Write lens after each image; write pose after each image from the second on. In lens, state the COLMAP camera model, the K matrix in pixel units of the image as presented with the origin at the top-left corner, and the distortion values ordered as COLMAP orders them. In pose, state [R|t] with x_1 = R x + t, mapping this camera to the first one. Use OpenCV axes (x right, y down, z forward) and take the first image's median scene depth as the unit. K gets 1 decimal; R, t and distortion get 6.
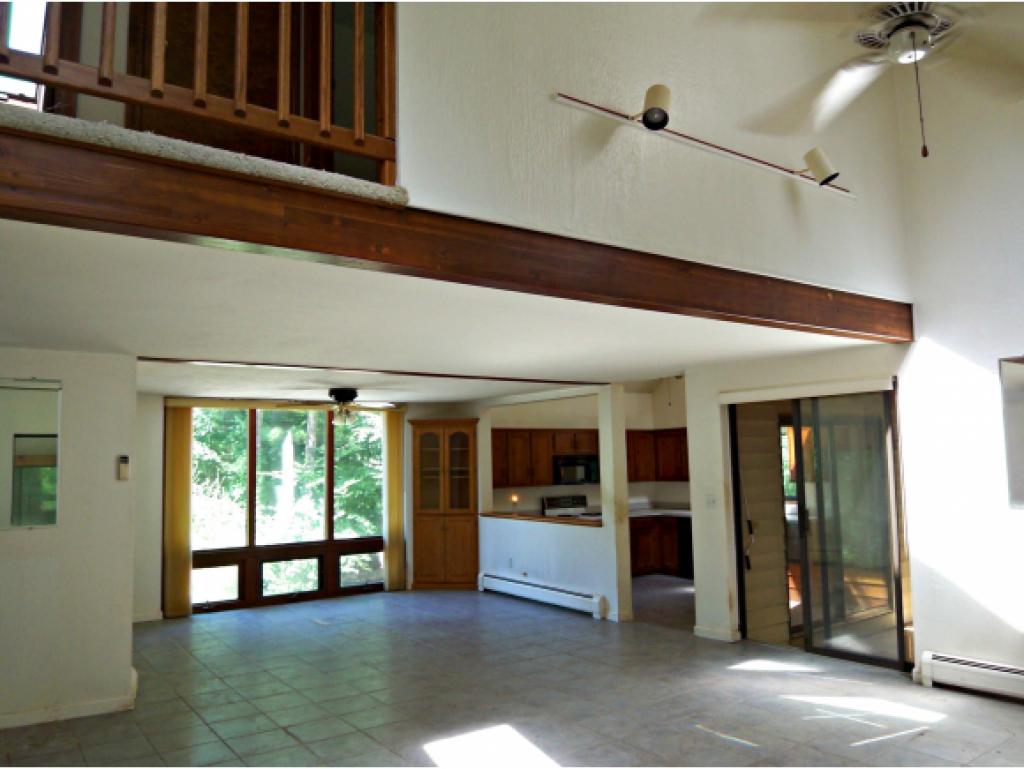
lens RADIAL K [[760.2, 0, 521.1], [0, 760.2, 383.1], [0, 0, 1]] dist [-0.005306, -0.001368]
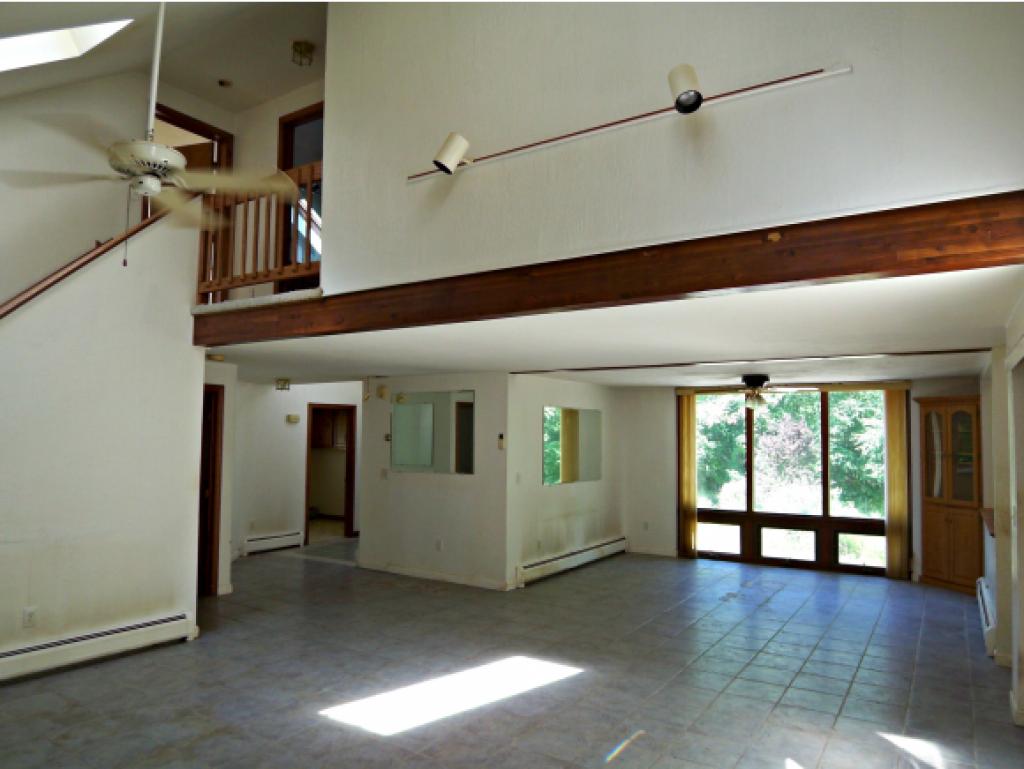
lens RADIAL K [[697.3, 0, 512.7], [0, 697.3, 388.7], [0, 0, 1]] dist [-0.018159, -0.004795]
pose [[0.357225, -0.038213, -0.933237, 0.552867], [0.079521, 0.996779, -0.010375, 0.009551], [0.930627, -0.070506, 0.359113, 0.310411]]
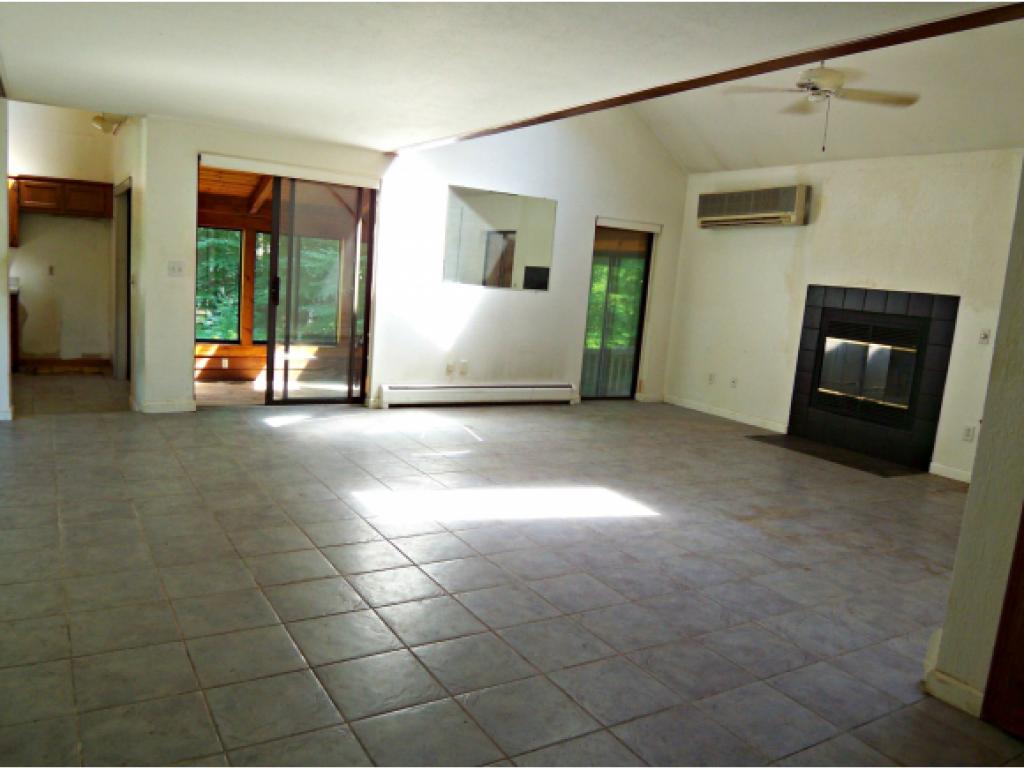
lens RADIAL K [[760.2, 0, 521.1], [0, 760.2, 383.1], [0, 0, 1]] dist [-0.005306, -0.001368]
pose [[0.073089, -0.108103, 0.991449, -0.533926], [-0.187174, 0.974957, 0.120103, 0.085087], [-0.979604, -0.194352, 0.051025, 0.432498]]
